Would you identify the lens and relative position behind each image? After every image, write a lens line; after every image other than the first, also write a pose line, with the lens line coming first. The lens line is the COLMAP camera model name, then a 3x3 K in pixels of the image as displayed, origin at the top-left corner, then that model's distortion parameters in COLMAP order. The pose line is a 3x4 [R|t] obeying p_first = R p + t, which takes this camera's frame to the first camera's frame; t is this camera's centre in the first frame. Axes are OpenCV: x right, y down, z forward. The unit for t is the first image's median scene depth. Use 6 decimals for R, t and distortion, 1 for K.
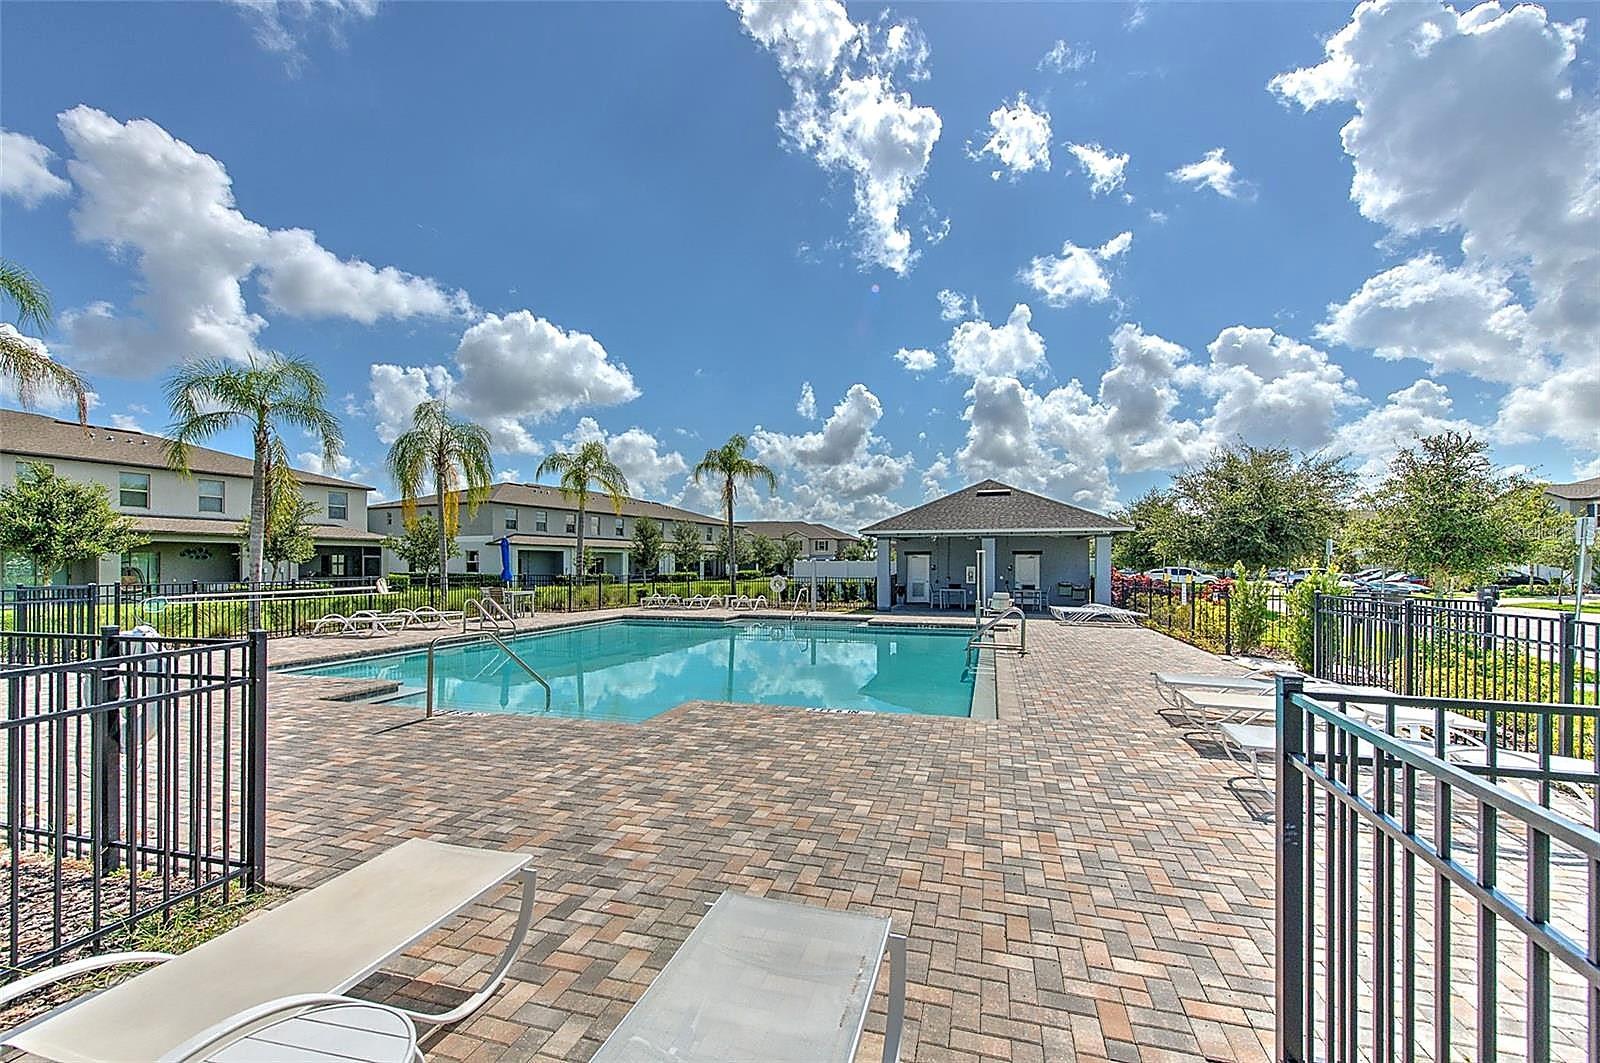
lens RADIAL K [[743.6, 0, 804.2], [0, 743.6, 540.3], [0, 0, 1]] dist [0.001669, 0.000368]
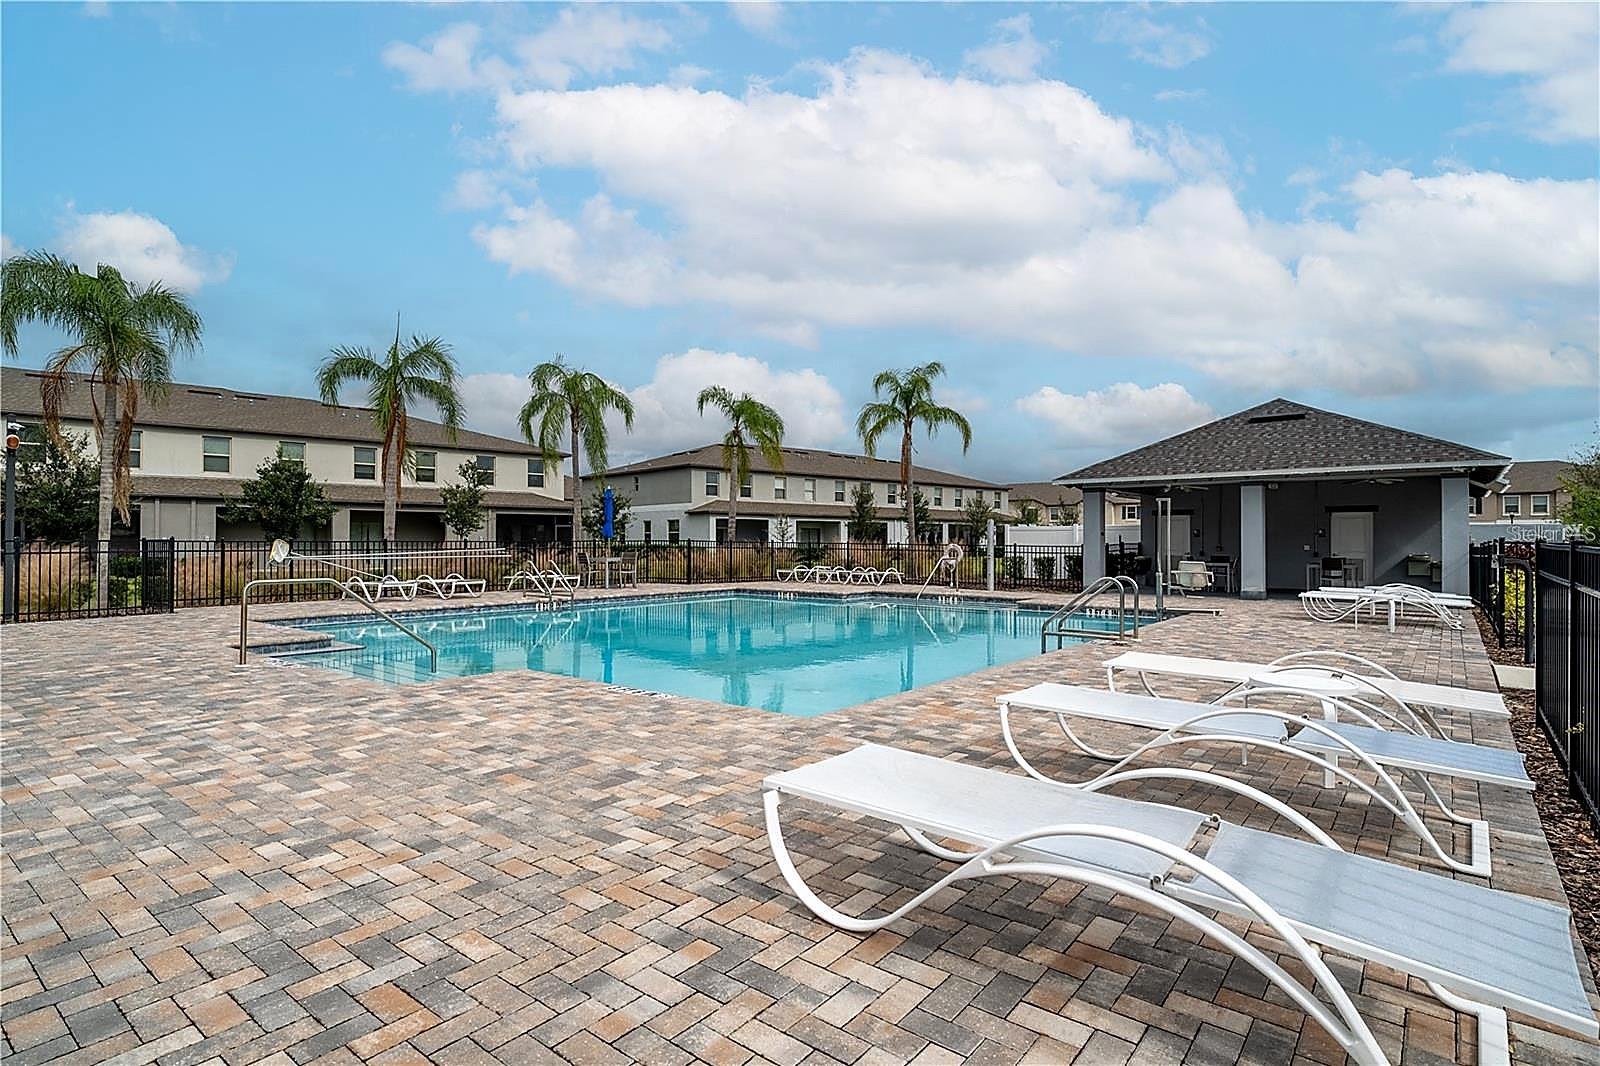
lens RADIAL K [[911.3, 0, 800.0], [0, 911.3, 533.0], [0, 0, 1]] dist [0.001303, -0.000761]
pose [[0.906201, -0.007072, -0.422787, 0.778341], [0.013846, 0.999820, 0.012955, 0.081714], [0.422620, -0.017594, 0.906136, 0.326944]]
